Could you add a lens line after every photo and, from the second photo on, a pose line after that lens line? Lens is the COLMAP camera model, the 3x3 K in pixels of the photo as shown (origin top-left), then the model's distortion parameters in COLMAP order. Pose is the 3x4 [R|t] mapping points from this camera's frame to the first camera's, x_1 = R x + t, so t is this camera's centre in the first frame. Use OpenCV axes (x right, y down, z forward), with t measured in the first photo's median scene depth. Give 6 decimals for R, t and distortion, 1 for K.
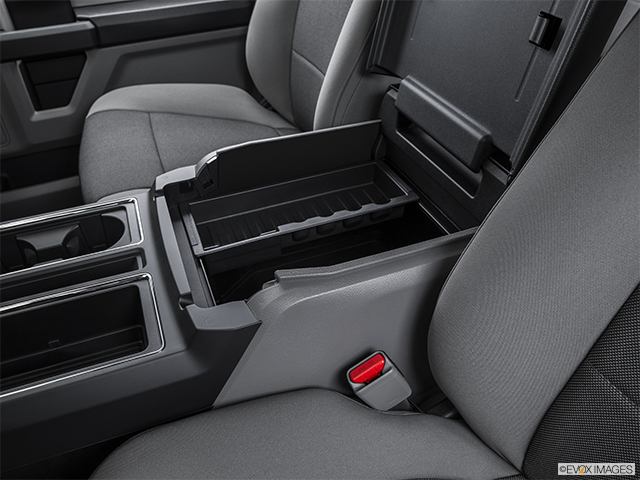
lens RADIAL K [[494.7, 0, 319.2], [0, 494.7, 243.7], [0, 0, 1]] dist [-0.100154, 0.038997]
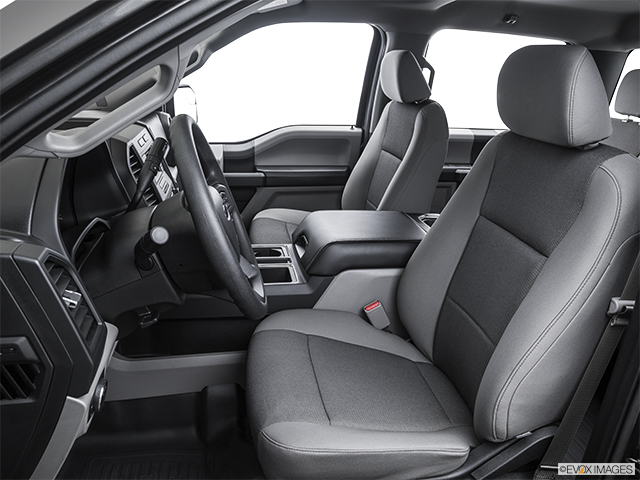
lens RADIAL K [[494.7, 0, 320.1], [0, 494.7, 240.5], [0, 0, 1]] dist [-0.100154, 0.038997]
pose [[0.978794, 0.112691, -0.171062, 0.178741], [-0.163262, 0.933524, -0.319185, 0.618346], [0.123722, 0.340345, 0.932126, -1.177750]]
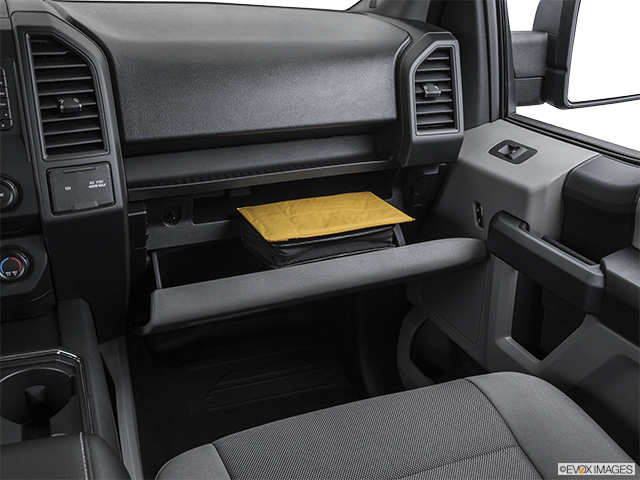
lens RADIAL K [[704.5, 0, 314.7], [0, 704.5, 230.7], [0, 0, 1]] dist [0.042971, 0.000000]
pose [[0.003713, 0.382791, -0.923827, 0.440817], [-0.643176, 0.708307, 0.290905, -0.869924], [0.765709, 0.593104, 0.248832, 0.824595]]
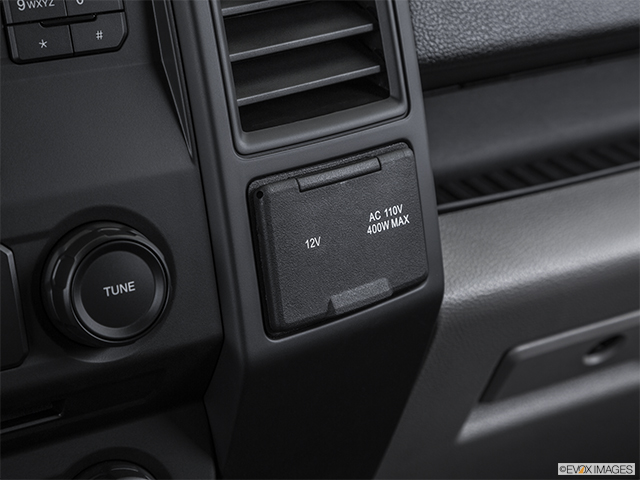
lens RADIAL K [[1523.9, 0, 319.0], [0, 1523.9, 242.1], [0, 0, 1]] dist [0.088751, 0.000000]
pose [[0.136419, 0.411586, -0.901103, -0.098783], [-0.636514, 0.733420, 0.238632, -0.421377], [0.759104, 0.541011, 0.362033, 0.440324]]
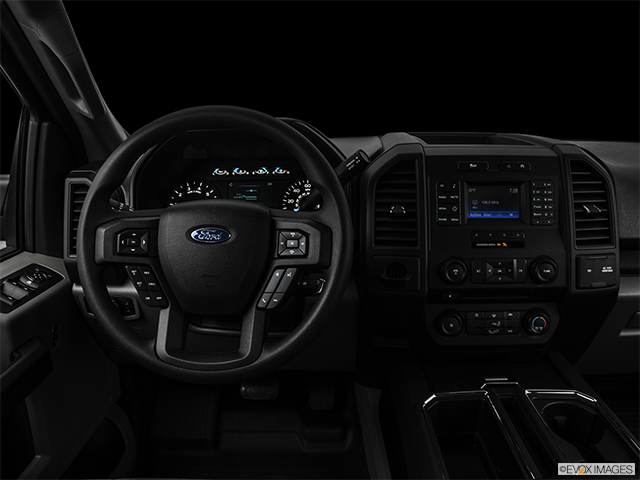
lens RADIAL K [[494.7, 0, 321.0], [0, 494.7, 240.6], [0, 0, 1]] dist [-0.100154, 0.038997]
pose [[-0.368230, 0.254995, -0.894083, 0.503064], [-0.584403, 0.684449, 0.435894, -0.407814], [0.723105, 0.683014, -0.103015, 0.313010]]
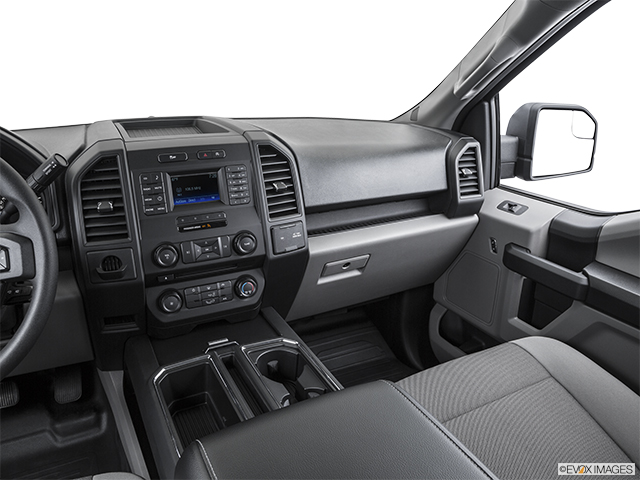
lens RADIAL K [[494.7, 0, 318.7], [0, 494.7, 236.5], [0, 0, 1]] dist [-0.100154, 0.038997]
pose [[0.116488, 0.345932, -0.931000, 0.594809], [-0.647143, 0.737517, 0.193067, -0.594761], [0.753417, 0.580000, 0.309779, 0.348716]]
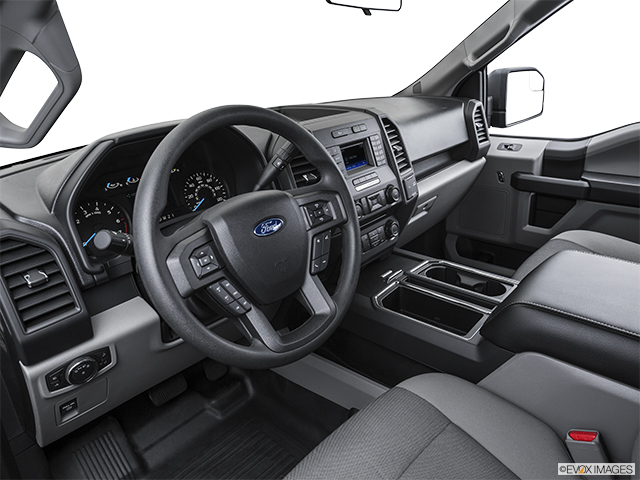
lens RADIAL K [[459.4, 0, 320.4], [0, 459.4, 240.6], [0, 0, 1]] dist [-0.039245, 0.011621]
pose [[0.444844, 0.320710, -0.836217, 0.610042], [-0.521745, 0.851688, 0.049091, 0.070701], [0.727940, 0.414454, 0.546197, -0.455735]]
